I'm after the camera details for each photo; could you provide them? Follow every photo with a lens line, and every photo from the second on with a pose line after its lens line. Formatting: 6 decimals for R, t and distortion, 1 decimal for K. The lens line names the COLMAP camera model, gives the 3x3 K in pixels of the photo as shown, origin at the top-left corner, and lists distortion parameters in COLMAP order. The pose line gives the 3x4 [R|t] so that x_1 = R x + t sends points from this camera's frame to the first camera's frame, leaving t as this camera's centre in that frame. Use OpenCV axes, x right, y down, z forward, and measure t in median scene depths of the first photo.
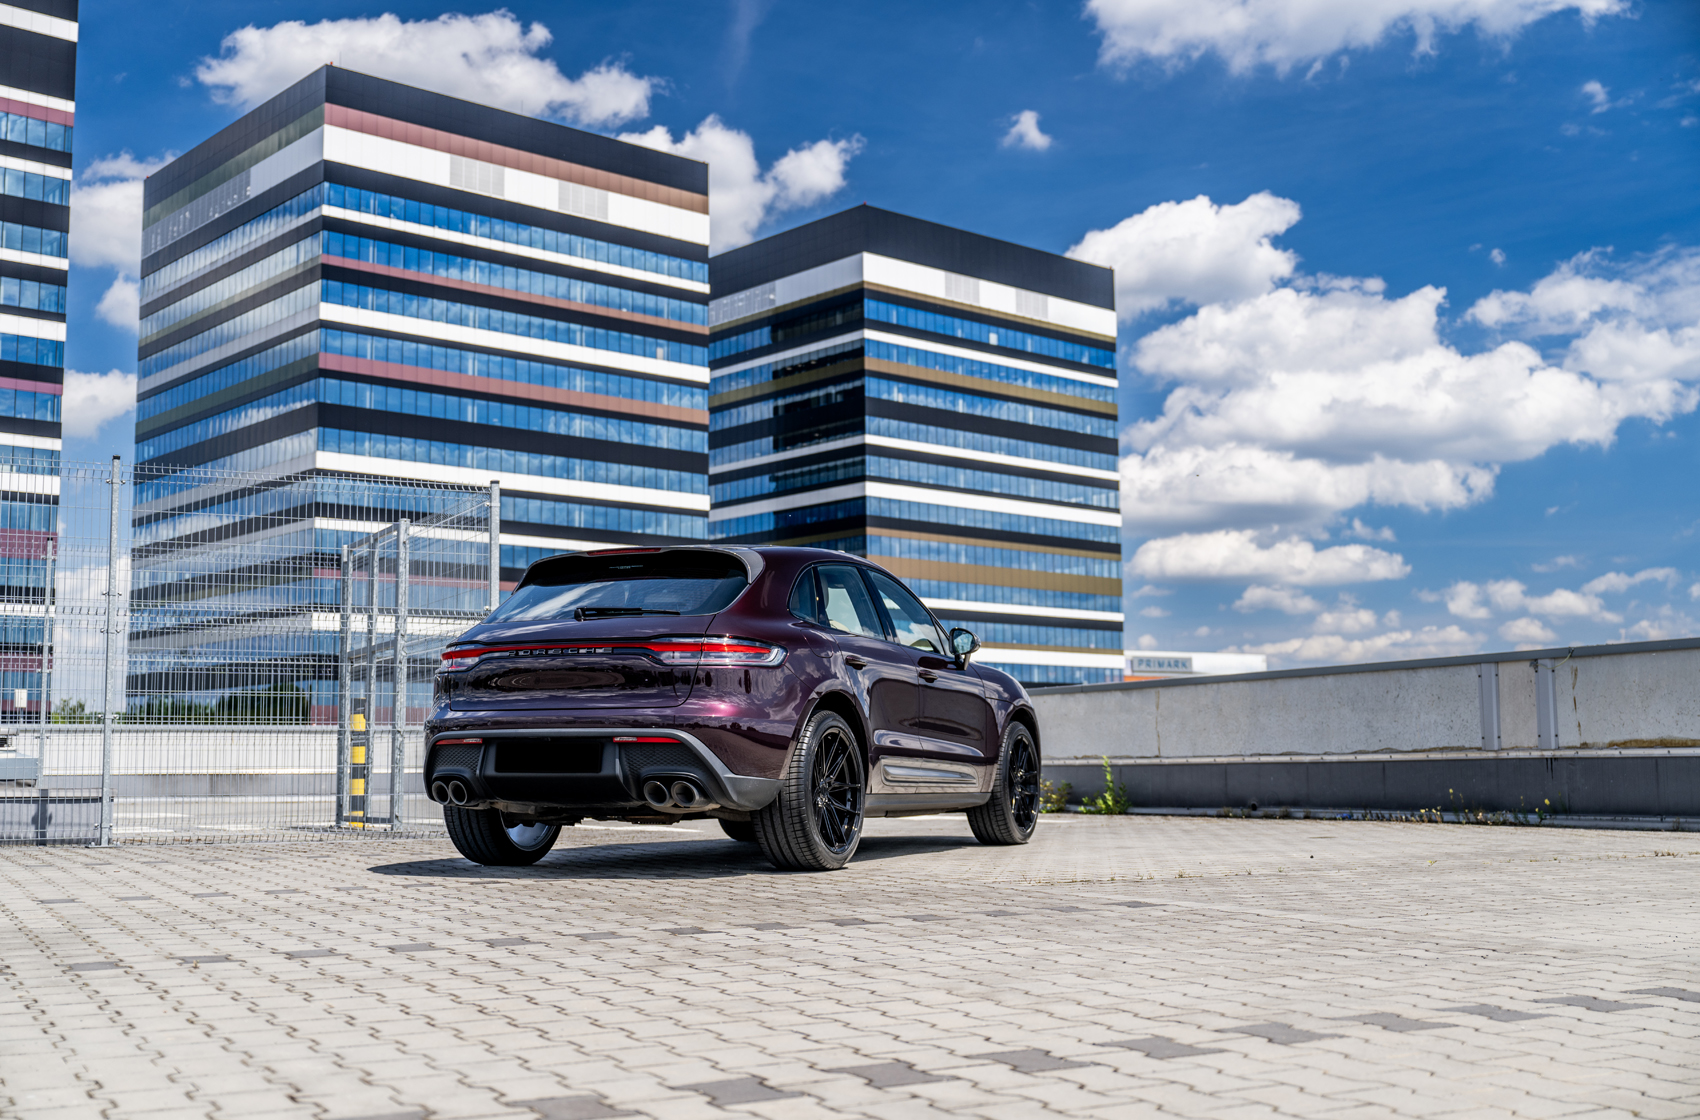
lens RADIAL K [[1914.6, 0, 850.0], [0, 1914.6, 560.0], [0, 0, 1]] dist [-0.014782, 0.018784]
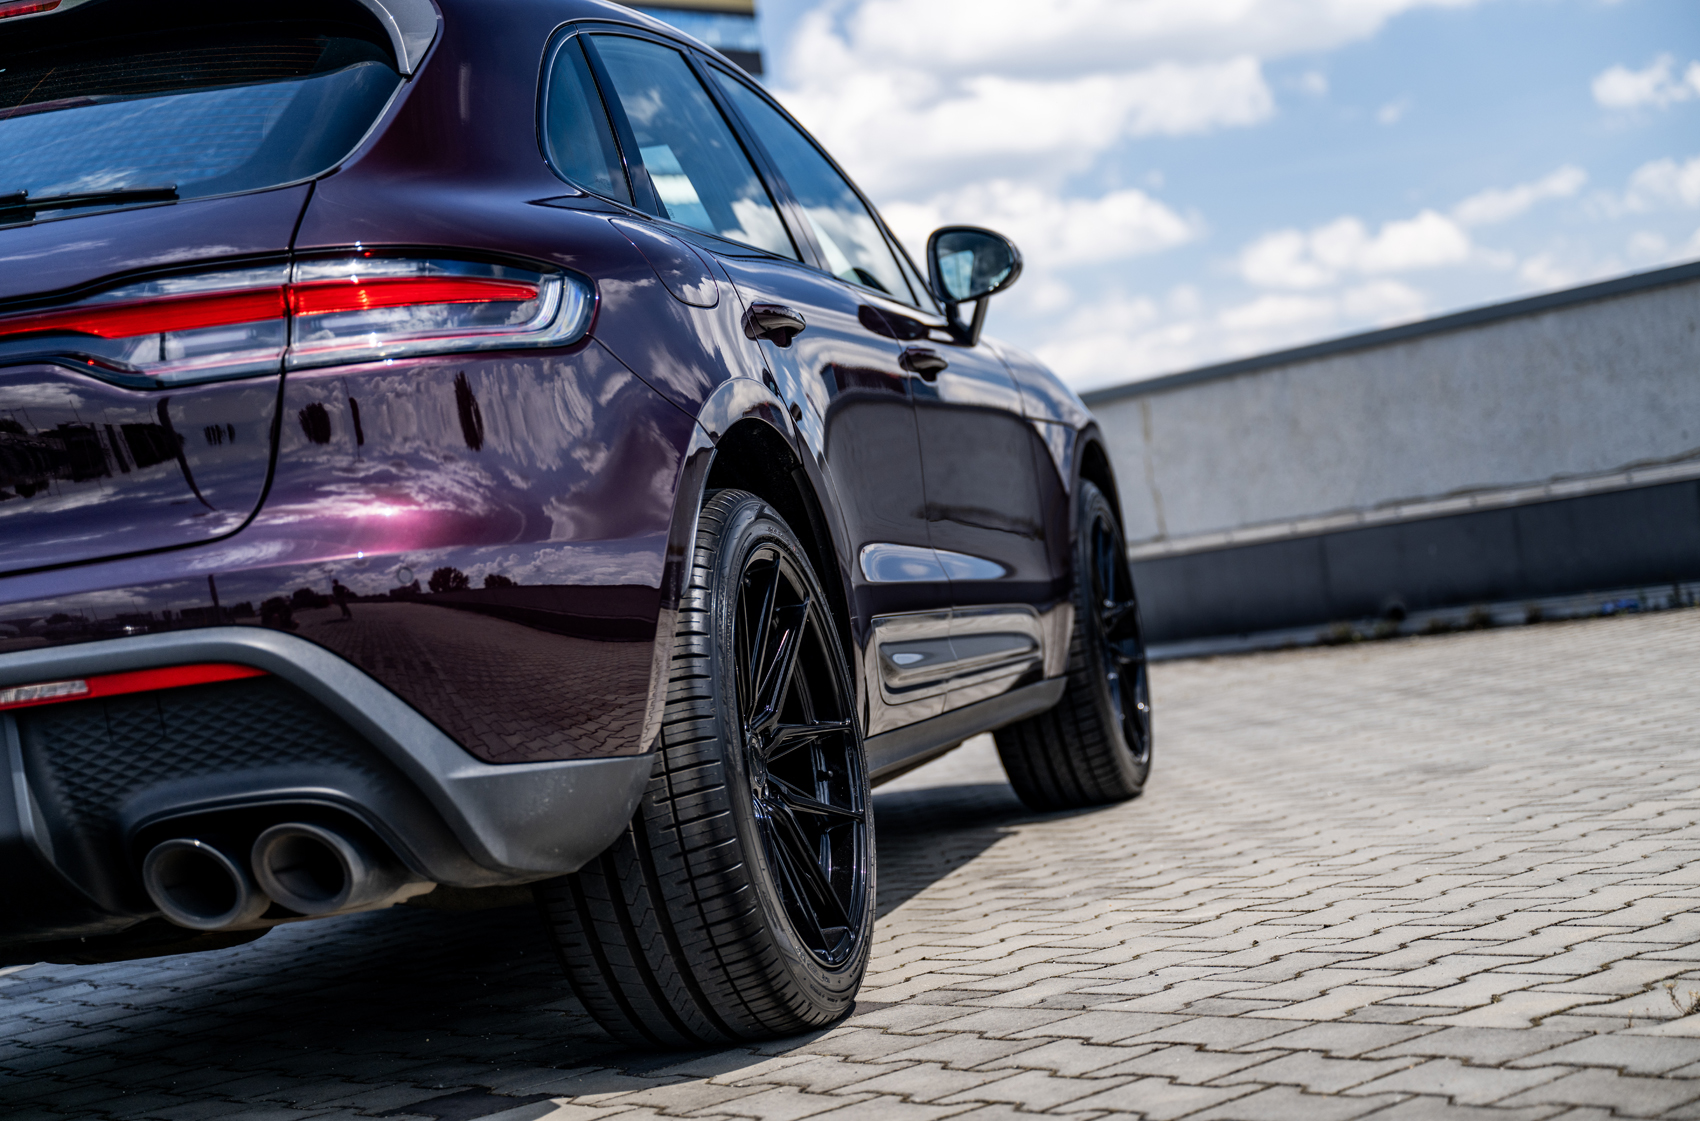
lens RADIAL K [[2998.8, 0, 850.0], [0, 2998.8, 560.5], [0, 0, 1]] dist [0.003563, 0.127362]
pose [[0.978326, -0.136391, 0.155807, -0.053794], [0.121525, 0.987406, 0.101293, 0.036732], [-0.167660, -0.080163, 0.982580, 0.443312]]
